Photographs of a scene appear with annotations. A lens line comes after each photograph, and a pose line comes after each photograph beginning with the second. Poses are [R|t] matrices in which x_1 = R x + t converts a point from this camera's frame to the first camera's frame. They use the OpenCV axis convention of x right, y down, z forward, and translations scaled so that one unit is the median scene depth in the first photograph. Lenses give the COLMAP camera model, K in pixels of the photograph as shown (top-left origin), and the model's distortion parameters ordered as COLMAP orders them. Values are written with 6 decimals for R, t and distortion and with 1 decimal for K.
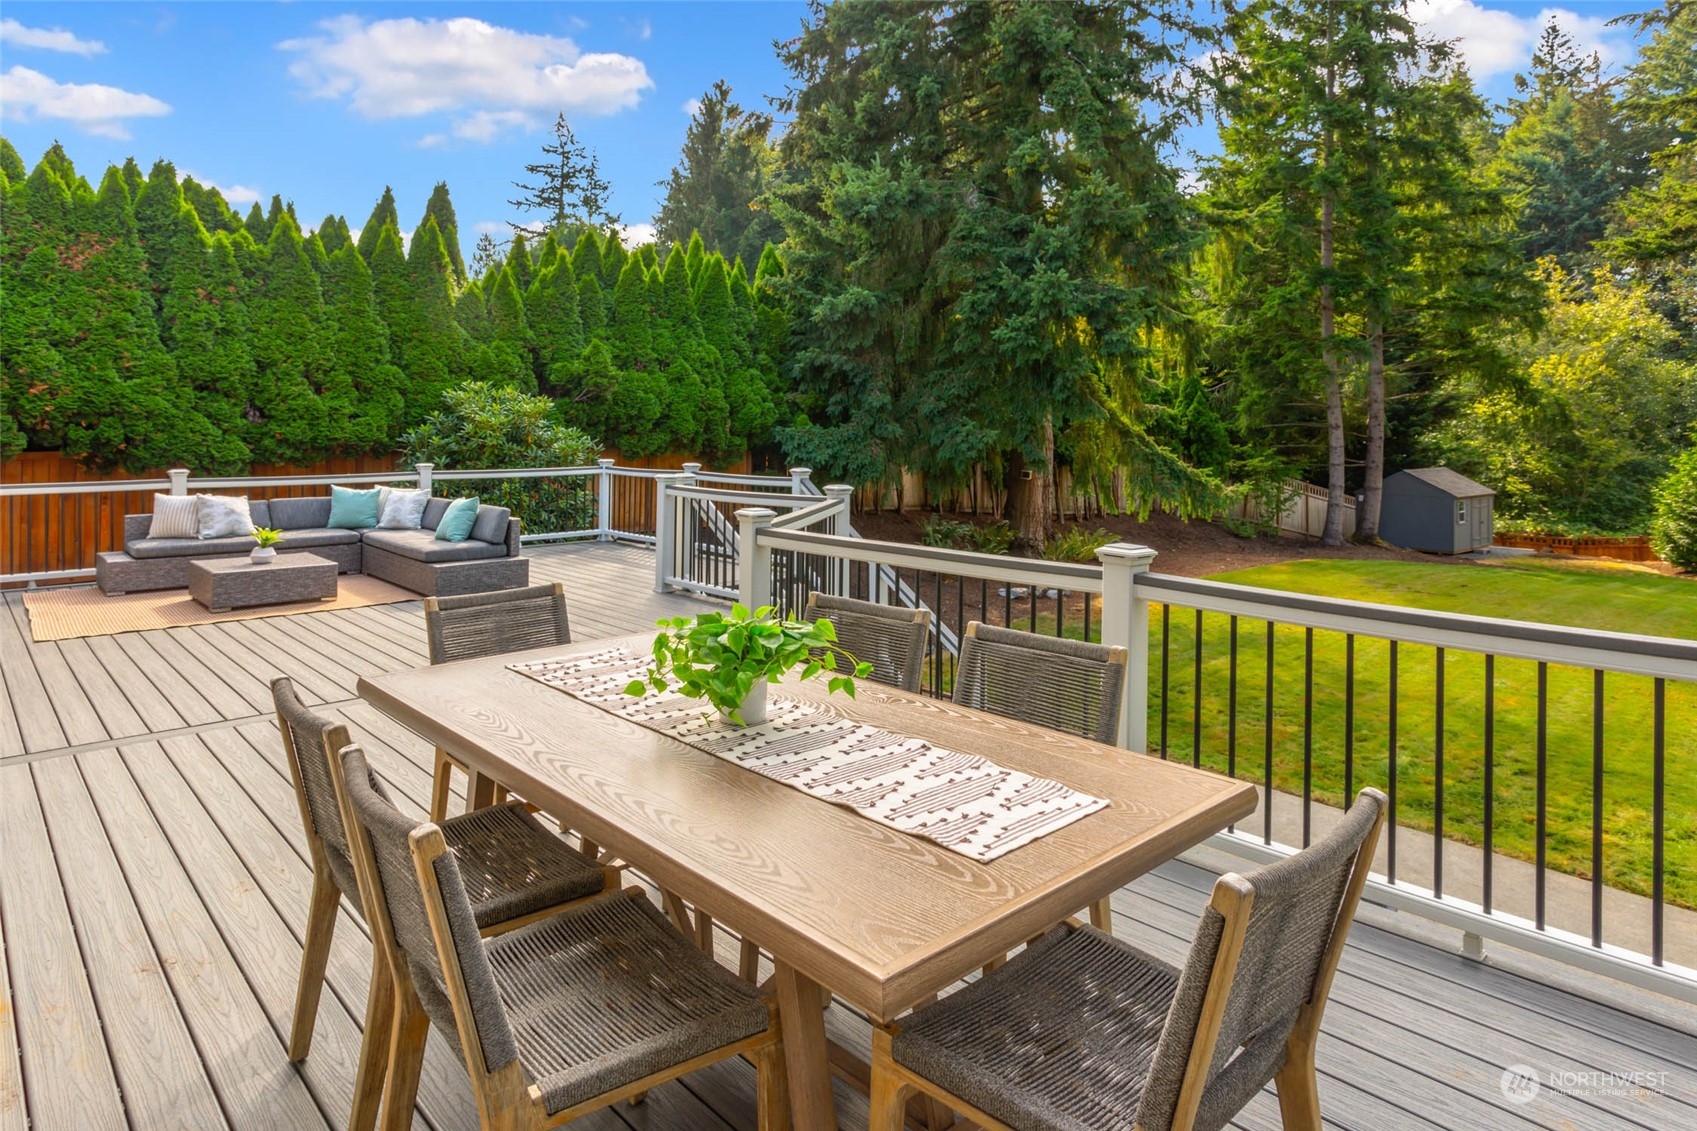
lens RADIAL K [[996.5, 0, 826.7], [0, 996.5, 448.1], [0, 0, 1]] dist [0.006483, 0.002131]
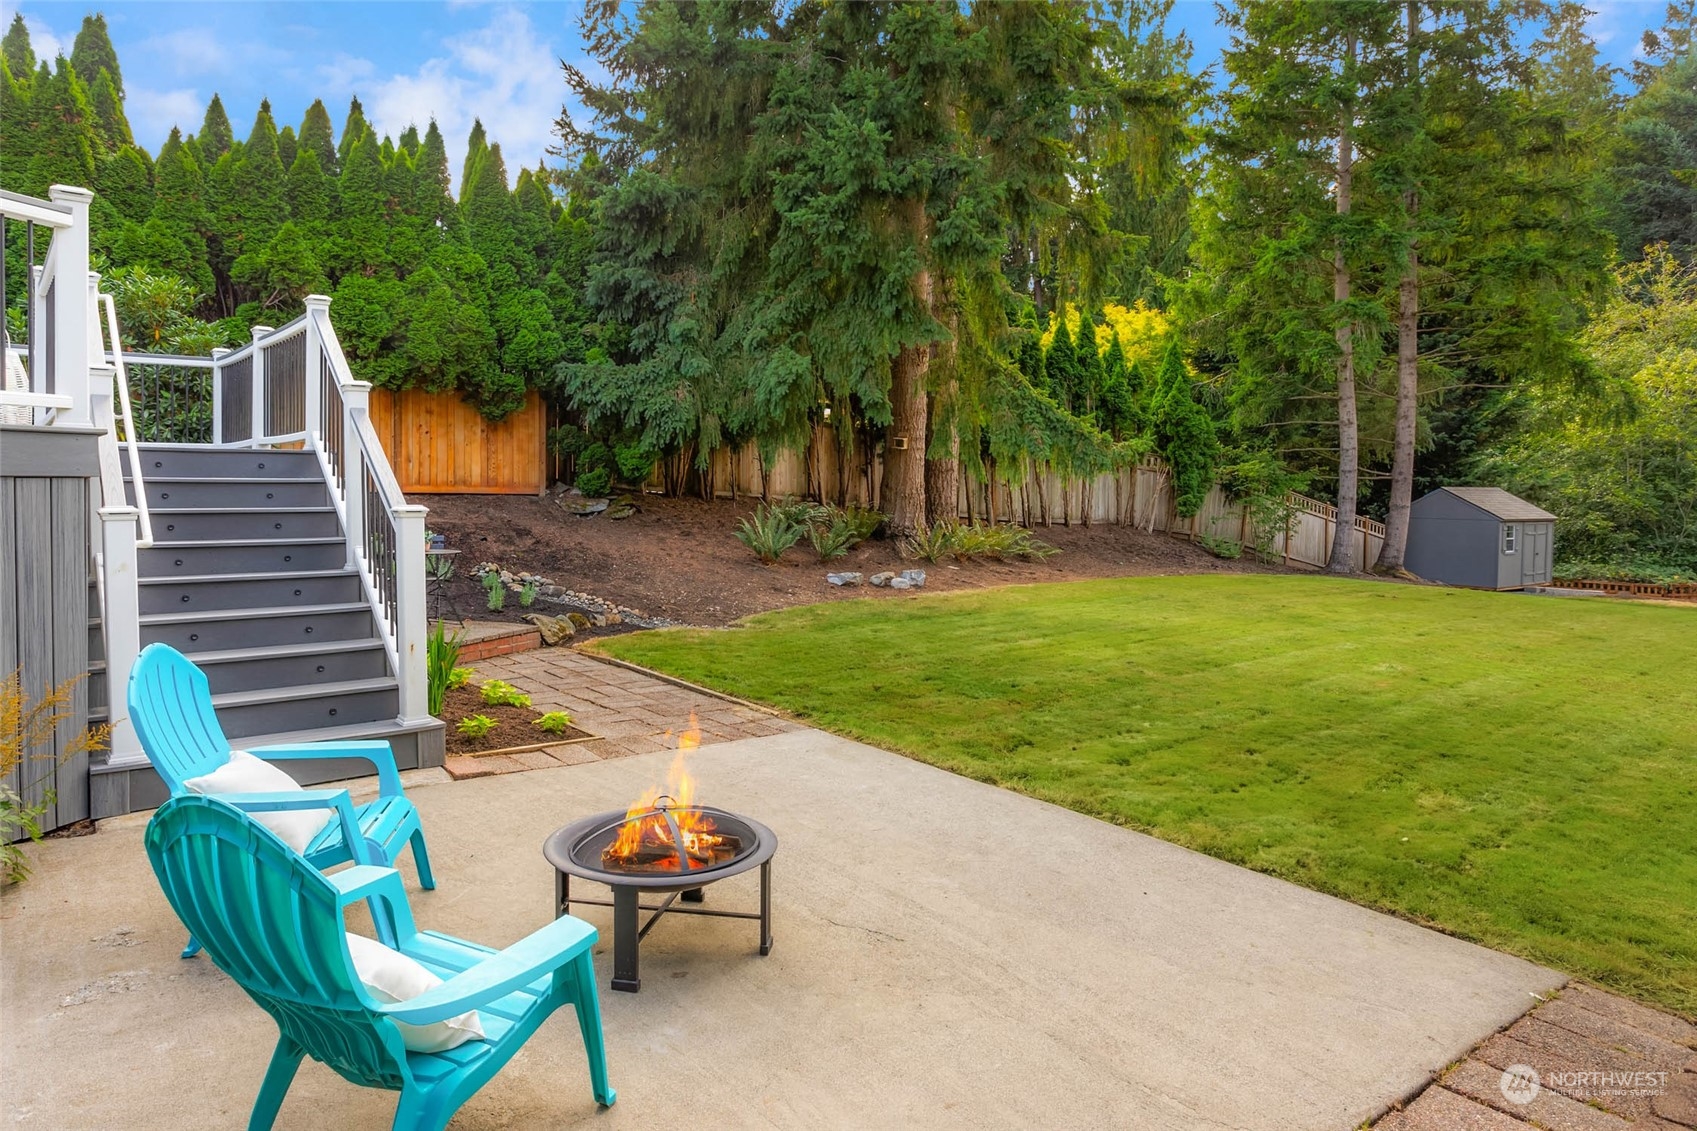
lens RADIAL K [[1118.7, 0, 845.9], [0, 1118.7, 551.7], [0, 0, 1]] dist [0.003499, 0.000317]
pose [[0.998963, 0.029877, -0.034362, 0.150285], [-0.028726, 0.999025, 0.033522, 0.065683], [0.035330, -0.032500, 0.998847, 0.094849]]
